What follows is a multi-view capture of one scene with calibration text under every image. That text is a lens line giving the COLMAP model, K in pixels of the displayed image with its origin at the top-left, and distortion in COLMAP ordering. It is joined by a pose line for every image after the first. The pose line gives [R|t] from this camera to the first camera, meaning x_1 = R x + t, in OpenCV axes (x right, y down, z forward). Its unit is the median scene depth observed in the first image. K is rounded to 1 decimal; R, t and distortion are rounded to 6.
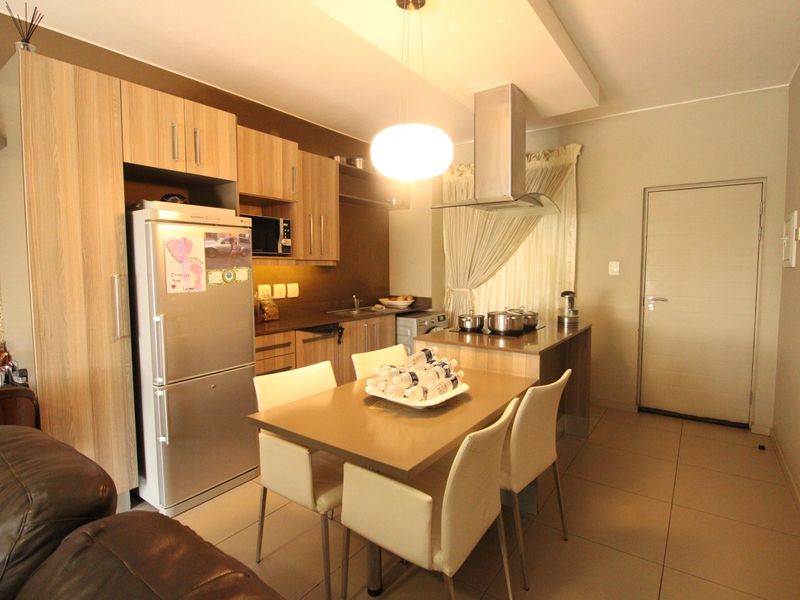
lens RADIAL K [[424.6, 0, 413.4], [0, 424.6, 296.3], [0, 0, 1]] dist [-0.021430, -0.001558]
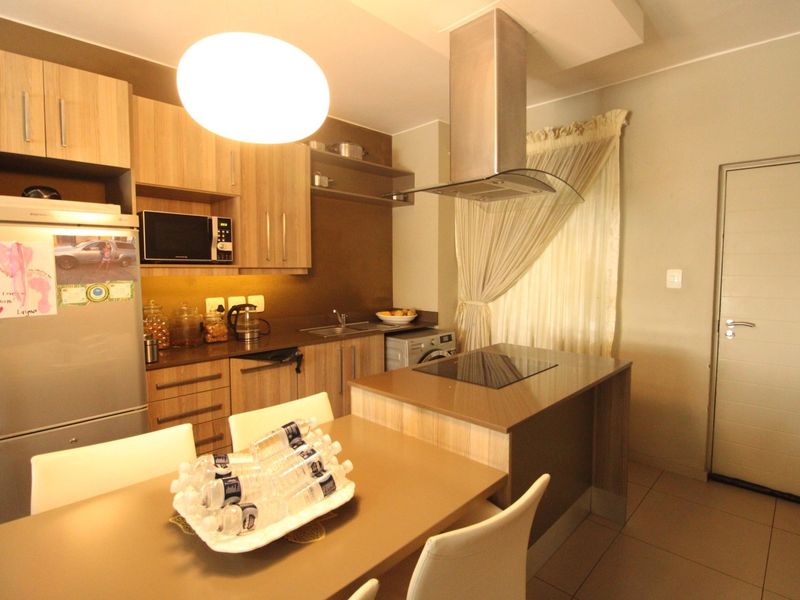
lens RADIAL K [[424.6, 0, 413.4], [0, 424.6, 296.3], [0, 0, 1]] dist [-0.021430, -0.001558]
pose [[0.988267, 0.009946, -0.152410, 0.165746], [-0.010638, 0.999936, -0.003723, -0.032929], [0.152363, 0.005300, 0.988310, 0.254274]]
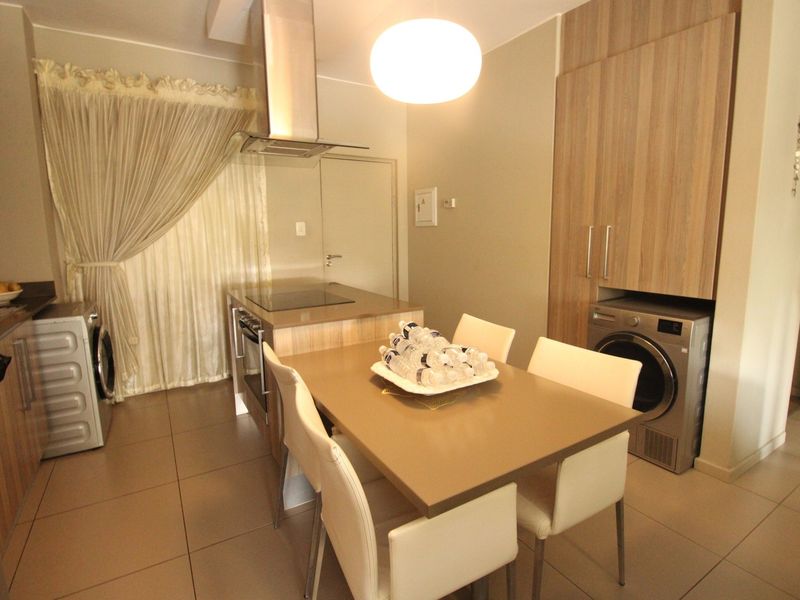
lens RADIAL K [[418.9, 0, 410.6], [0, 418.9, 291.3], [0, 0, 1]] dist [0.000284, -0.014068]
pose [[0.390660, -0.136930, 0.910294, -0.413921], [0.078241, 0.990235, 0.115378, -0.014958], [-0.917204, 0.026149, 0.397559, 0.412076]]
